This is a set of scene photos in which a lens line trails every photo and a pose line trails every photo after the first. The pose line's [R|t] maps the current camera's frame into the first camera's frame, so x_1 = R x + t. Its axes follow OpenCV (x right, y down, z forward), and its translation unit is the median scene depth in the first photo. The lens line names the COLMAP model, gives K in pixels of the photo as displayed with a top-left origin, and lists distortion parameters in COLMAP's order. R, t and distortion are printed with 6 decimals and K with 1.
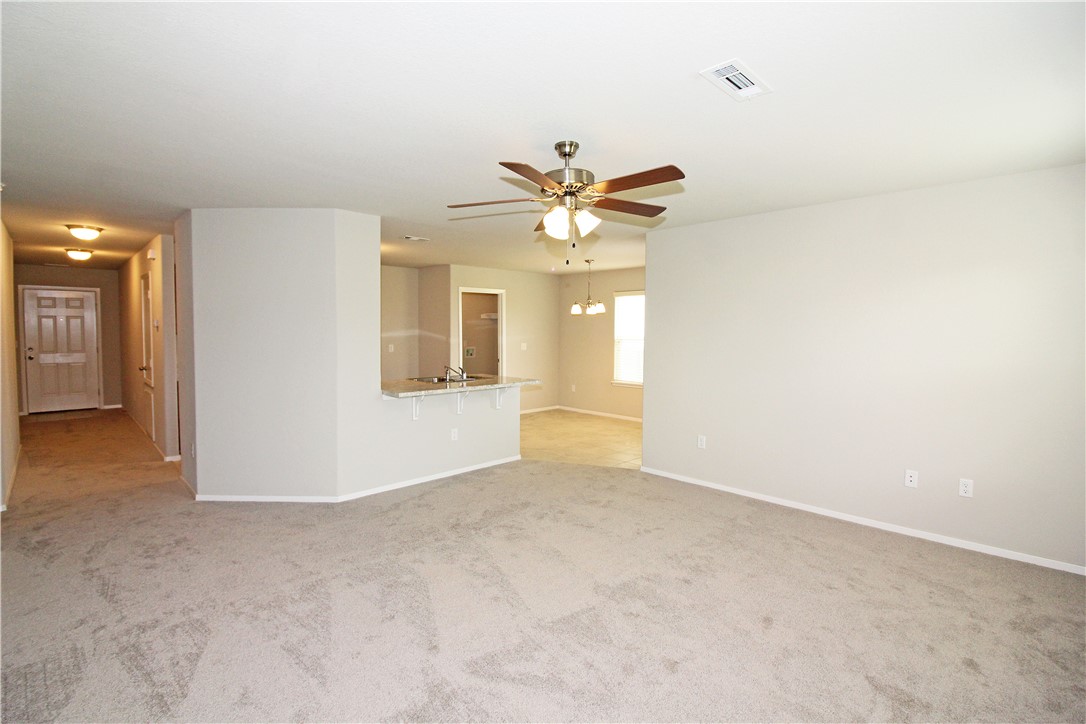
lens RADIAL K [[509.4, 0, 543.0], [0, 509.4, 362.0], [0, 0, 1]] dist [-0.001062, -0.000401]
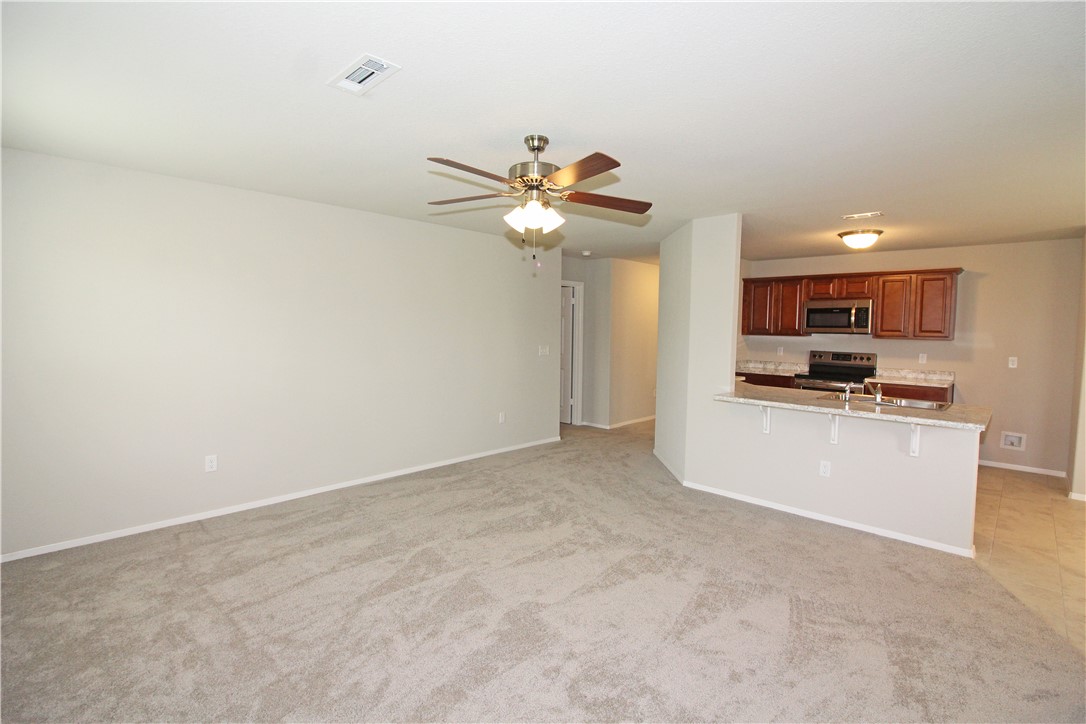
lens RADIAL K [[509.4, 0, 543.0], [0, 509.4, 362.0], [0, 0, 1]] dist [-0.001062, -0.000401]
pose [[0.017500, 0.091153, -0.995683, 0.990134], [-0.065043, 0.993830, 0.089840, -0.102495], [0.997729, 0.063191, 0.023321, 0.930344]]
